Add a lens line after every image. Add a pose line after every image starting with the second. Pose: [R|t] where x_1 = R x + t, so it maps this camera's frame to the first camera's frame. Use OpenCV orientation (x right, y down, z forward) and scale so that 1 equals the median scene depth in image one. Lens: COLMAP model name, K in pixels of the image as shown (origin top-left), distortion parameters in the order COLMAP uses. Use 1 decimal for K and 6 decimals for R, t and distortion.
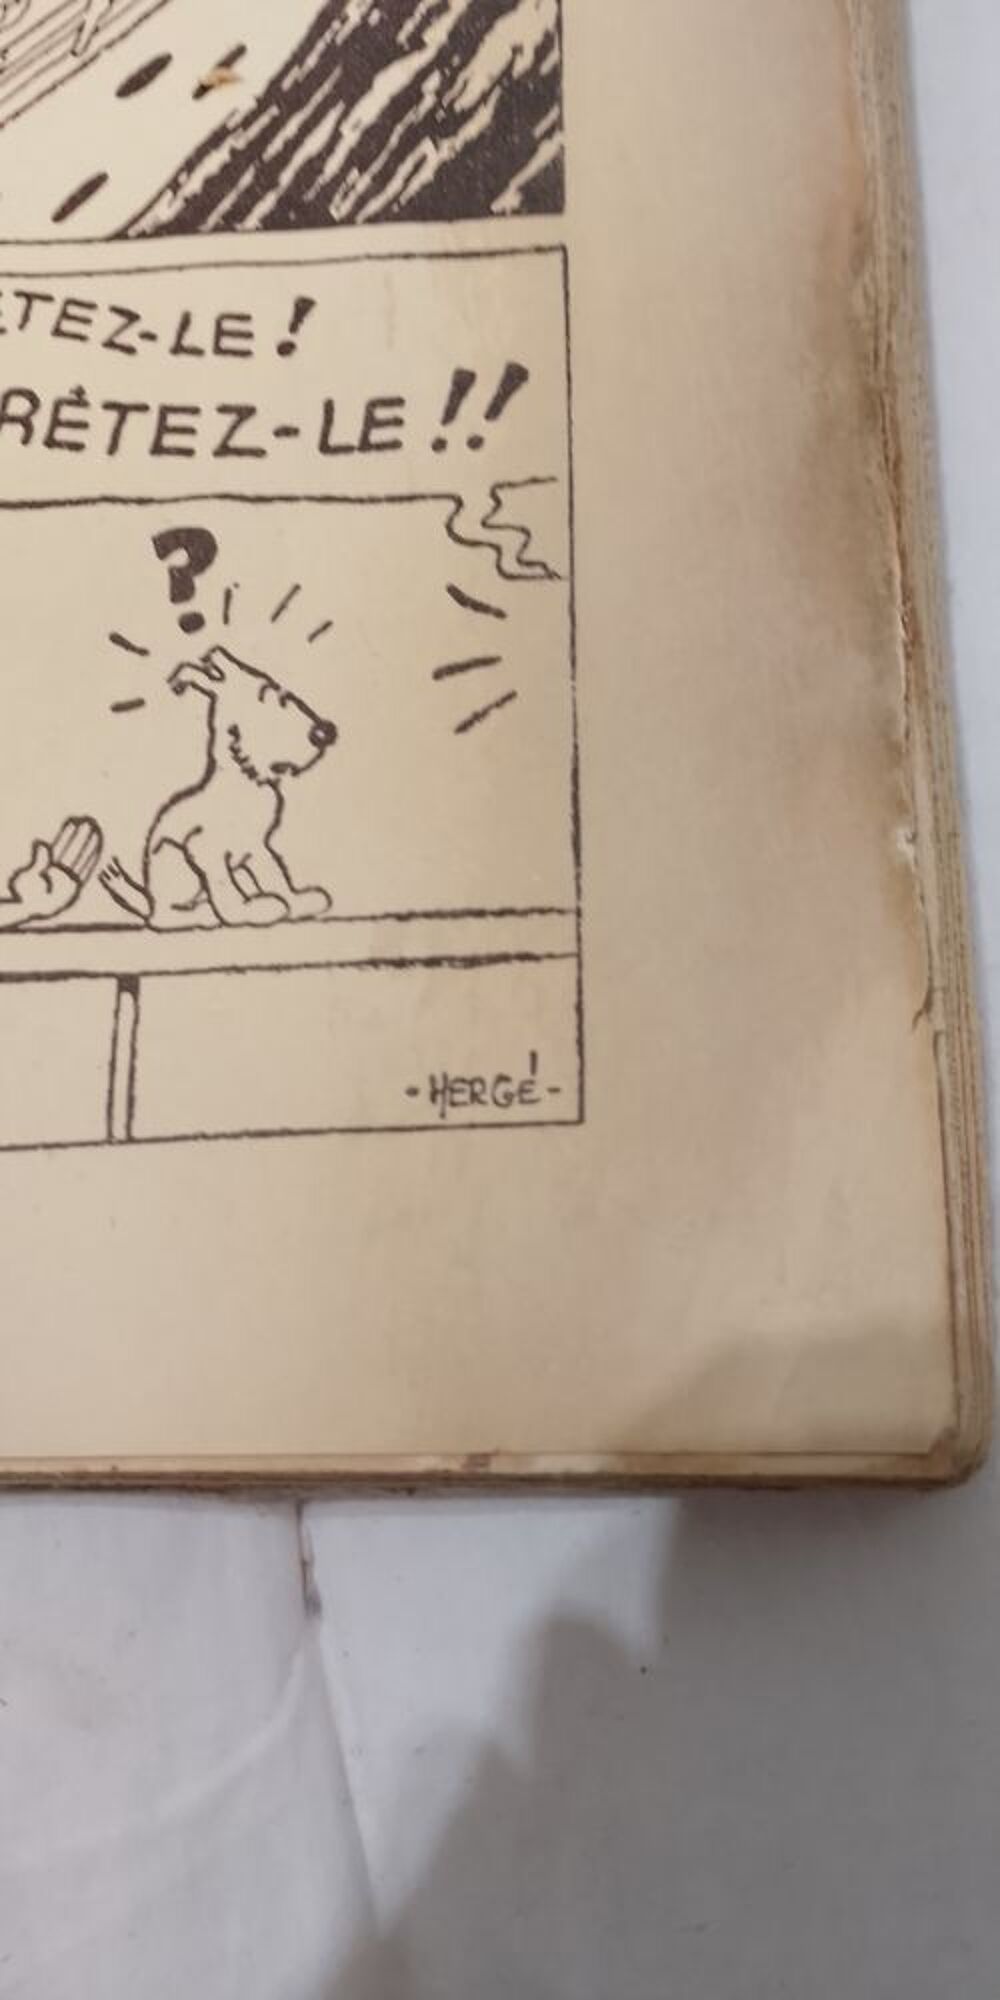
lens RADIAL K [[1538.6, 0, 496.2], [0, 1538.6, 998.6], [0, 0, 1]] dist [-0.001028, -0.021974]
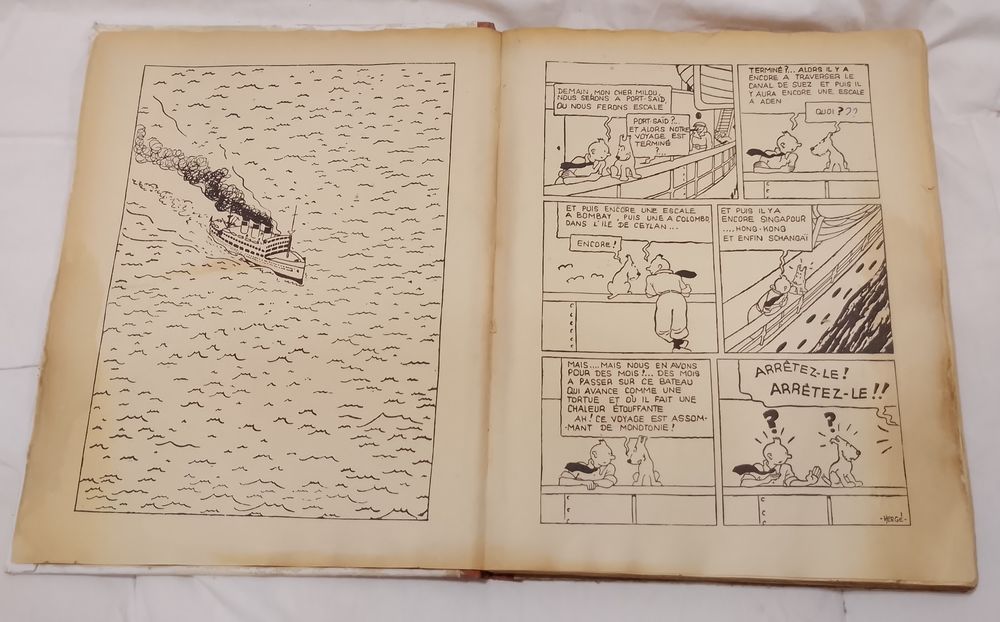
lens RADIAL K [[867.5, 0, 498.3], [0, 867.5, 315.8], [0, 0, 1]] dist [-0.015020, 0.010642]
pose [[0.999169, 0.040313, -0.005938, -1.377804], [-0.040618, 0.996976, -0.066249, -0.391535], [0.003249, 0.066436, 0.997785, -2.130333]]
